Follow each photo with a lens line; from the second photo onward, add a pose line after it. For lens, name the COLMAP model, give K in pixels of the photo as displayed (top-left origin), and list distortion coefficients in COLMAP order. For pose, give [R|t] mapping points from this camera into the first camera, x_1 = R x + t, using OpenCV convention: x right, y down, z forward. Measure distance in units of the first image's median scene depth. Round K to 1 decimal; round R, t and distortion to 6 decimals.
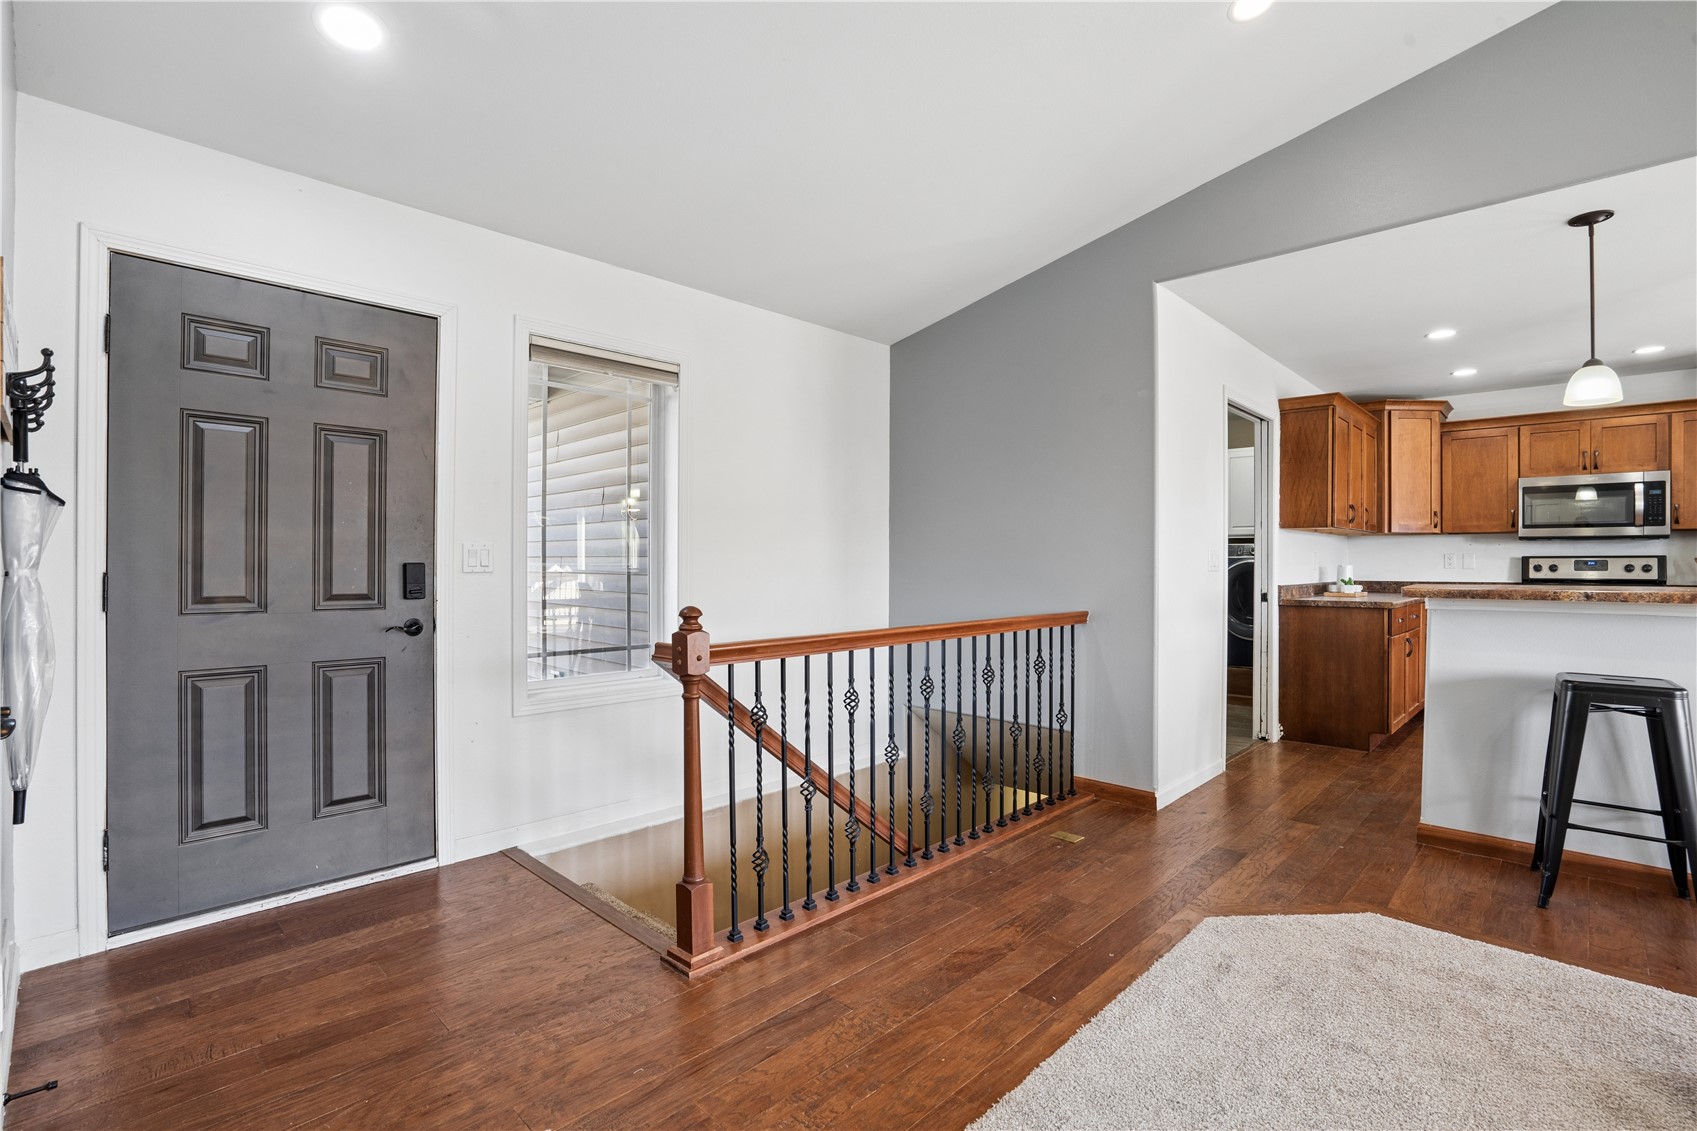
lens RADIAL K [[791.2, 0, 847.2], [0, 791.2, 568.2], [0, 0, 1]] dist [-0.056558, 0.021208]
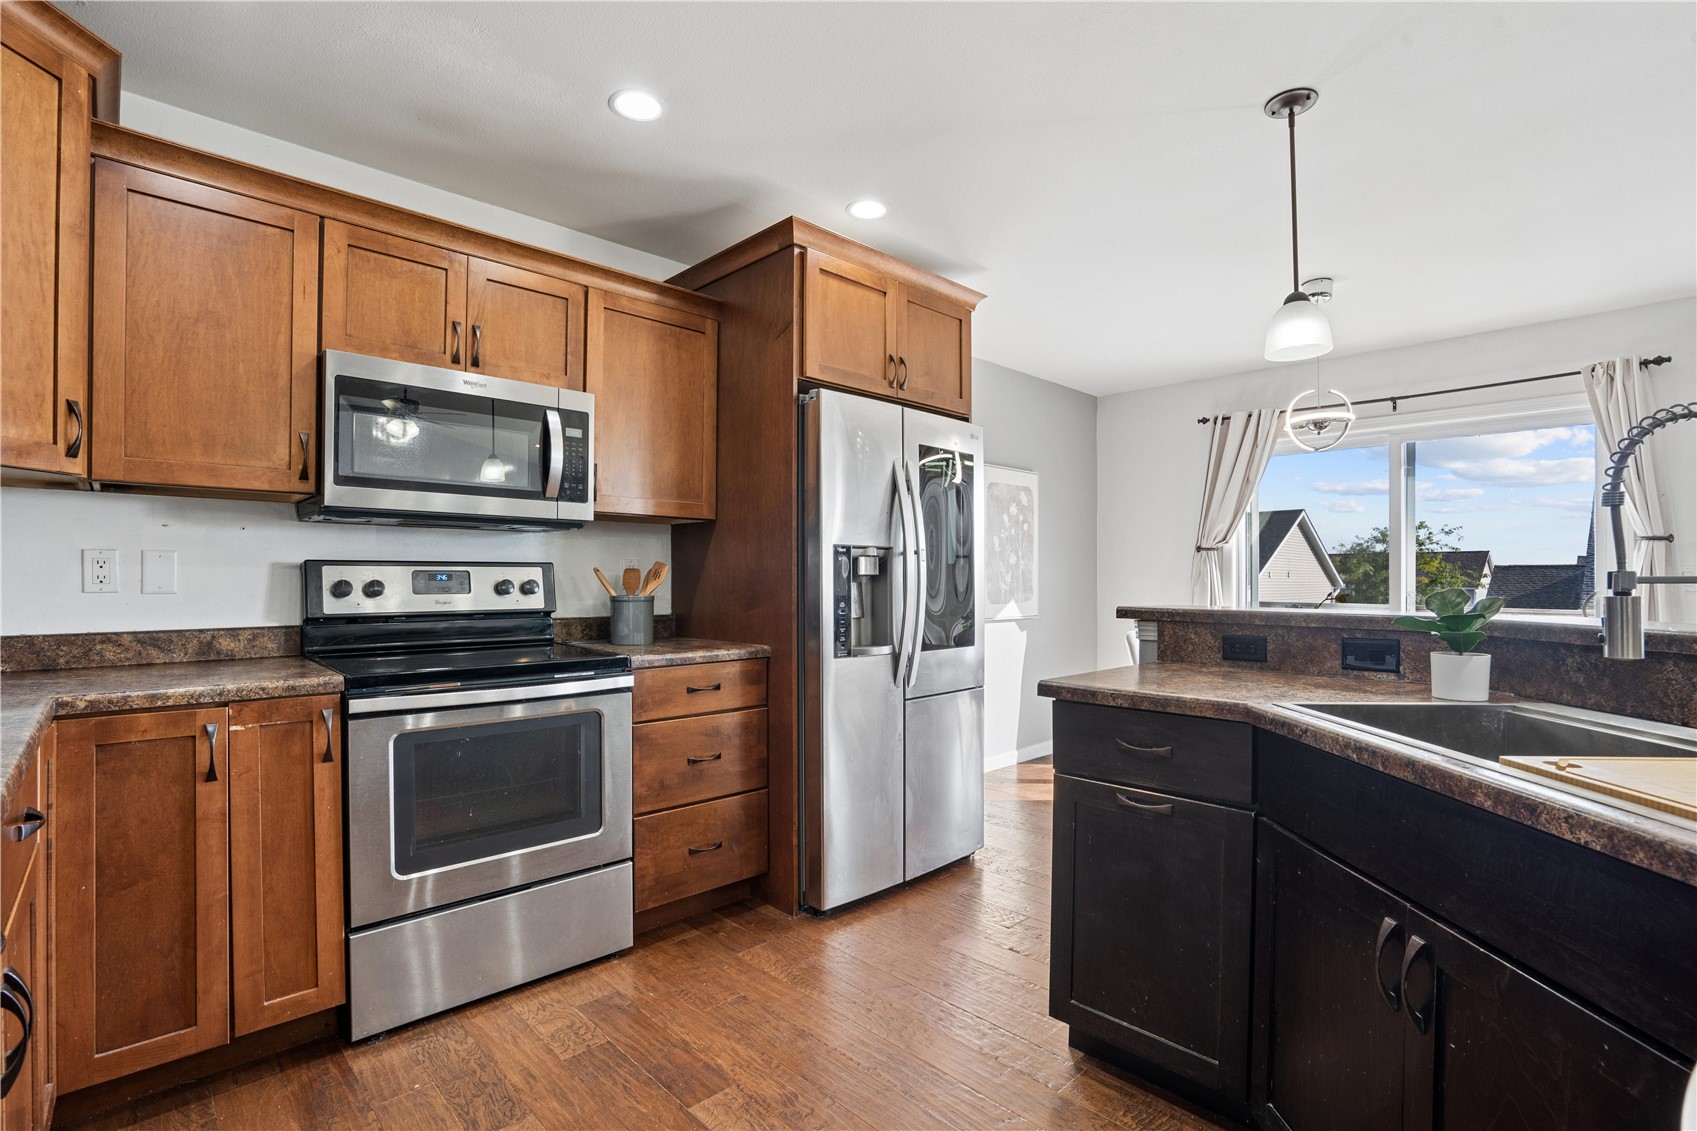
lens RADIAL K [[791.2, 0, 847.2], [0, 791.2, 568.2], [0, 0, 1]] dist [-0.056558, 0.021208]
pose [[0.036465, 0.011624, 0.999267, 0.514961], [0.005327, 0.999916, -0.011826, -0.005194], [-0.999321, 0.005755, 0.036400, 0.738375]]
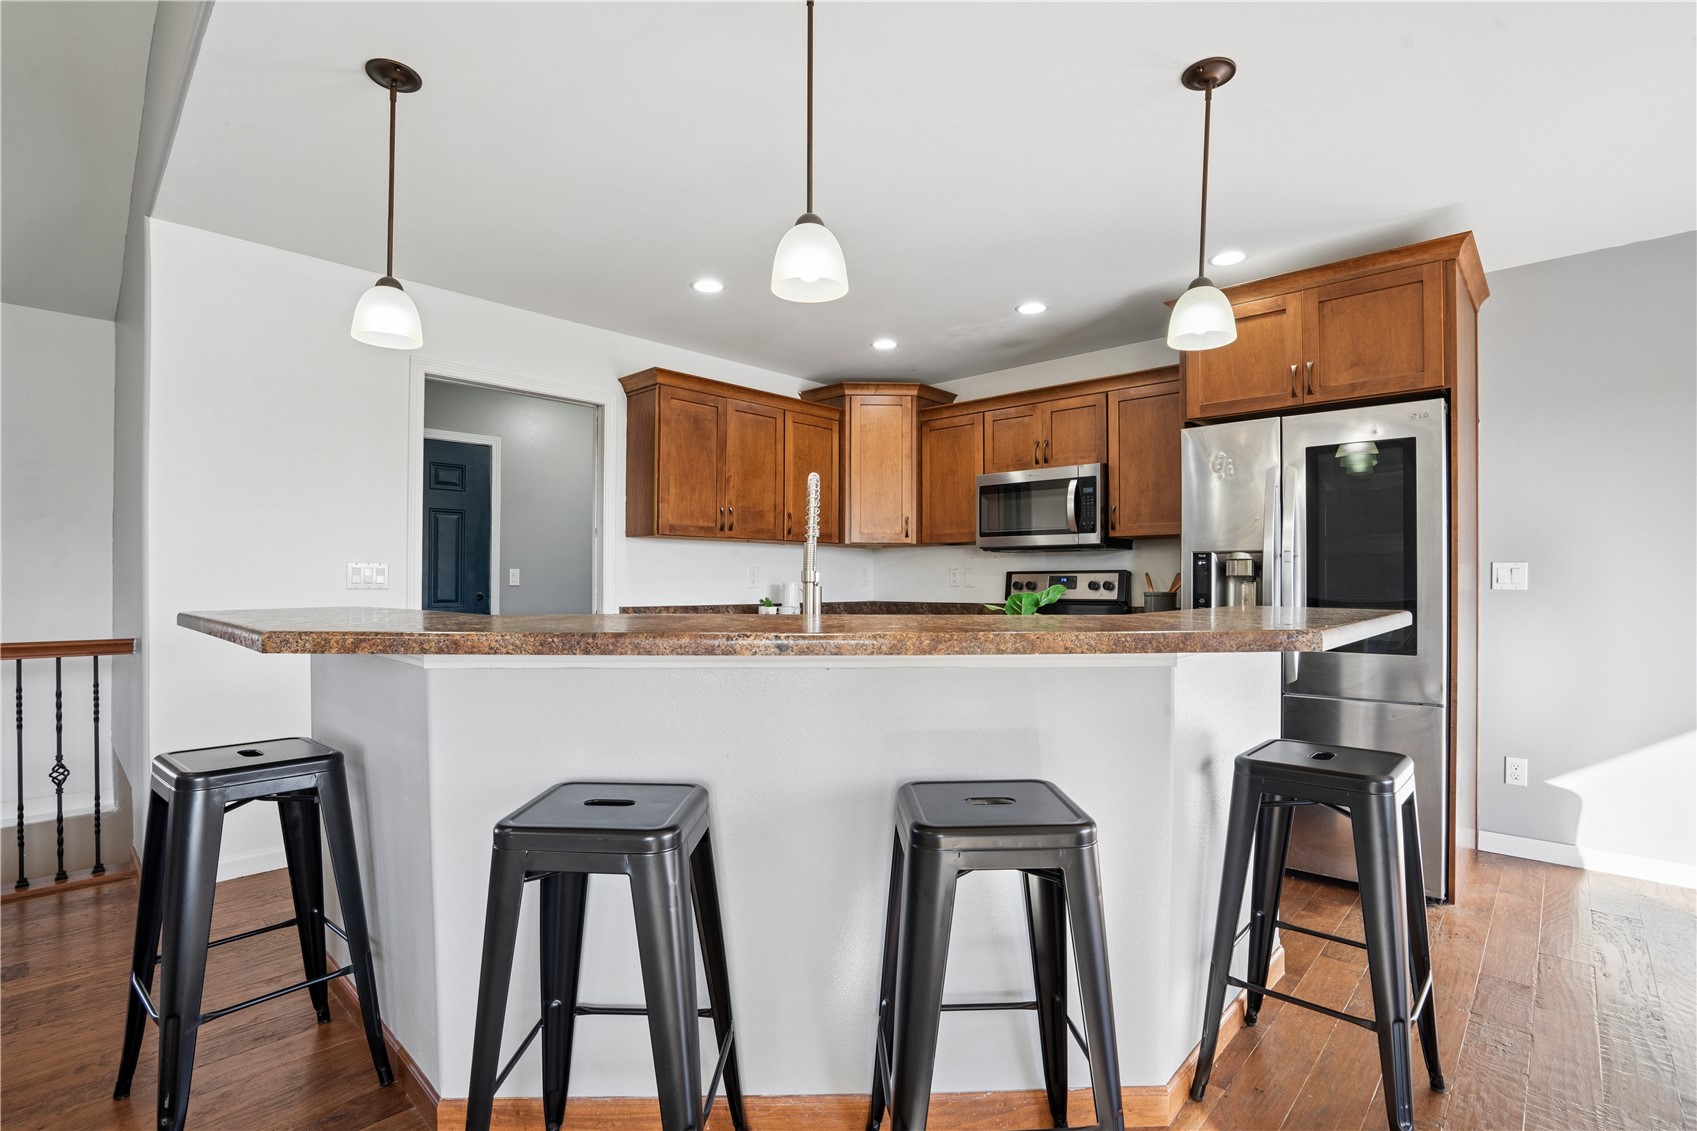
lens RADIAL K [[791.2, 0, 847.2], [0, 791.2, 568.2], [0, 0, 1]] dist [-0.056558, 0.021208]
pose [[0.999916, 0.002494, 0.012747, 0.731459], [-0.002179, 0.999693, -0.024673, 0.002360], [-0.012804, 0.024643, 0.999614, 0.165961]]
